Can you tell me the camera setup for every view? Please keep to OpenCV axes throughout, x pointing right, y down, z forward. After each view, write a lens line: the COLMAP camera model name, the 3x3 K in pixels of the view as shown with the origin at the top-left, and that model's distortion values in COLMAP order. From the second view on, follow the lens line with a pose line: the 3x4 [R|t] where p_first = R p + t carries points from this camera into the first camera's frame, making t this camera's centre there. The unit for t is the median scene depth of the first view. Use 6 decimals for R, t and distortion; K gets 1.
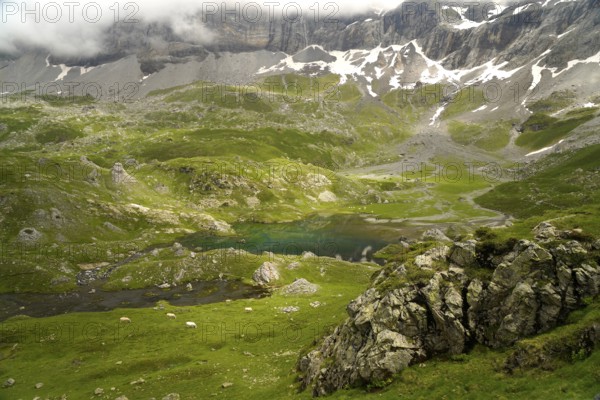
lens RADIAL K [[403.6, 0, 300.0], [0, 403.6, 200.0], [0, 0, 1]] dist [-0.032188, 0.004906]
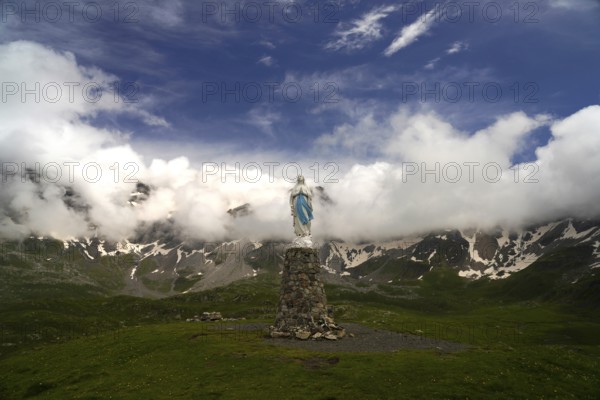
lens RADIAL K [[403.6, 0, 300.0], [0, 403.6, 200.0], [0, 0, 1]] dist [-0.032188, 0.004906]
pose [[0.667137, 0.148869, 0.729908, -0.553417], [0.095025, 0.954817, -0.281593, 0.067826], [-0.738850, 0.257221, 0.622847, -0.837106]]
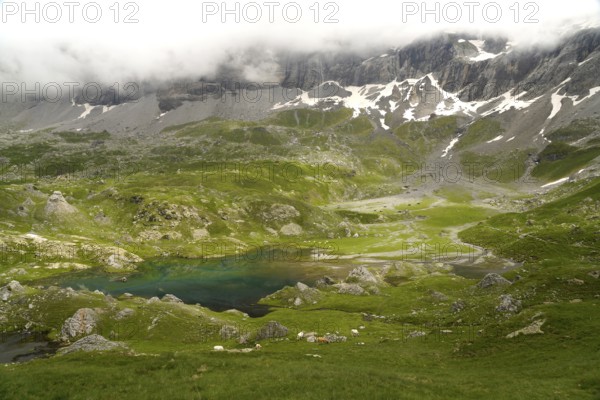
lens RADIAL K [[403.6, 0, 300.0], [0, 403.6, 200.0], [0, 0, 1]] dist [-0.032188, 0.004906]
pose [[0.997588, -0.001542, -0.069398, 0.047903], [-0.004724, 0.995927, -0.090038, 0.002262], [0.069254, 0.090148, 0.993518, 0.035397]]
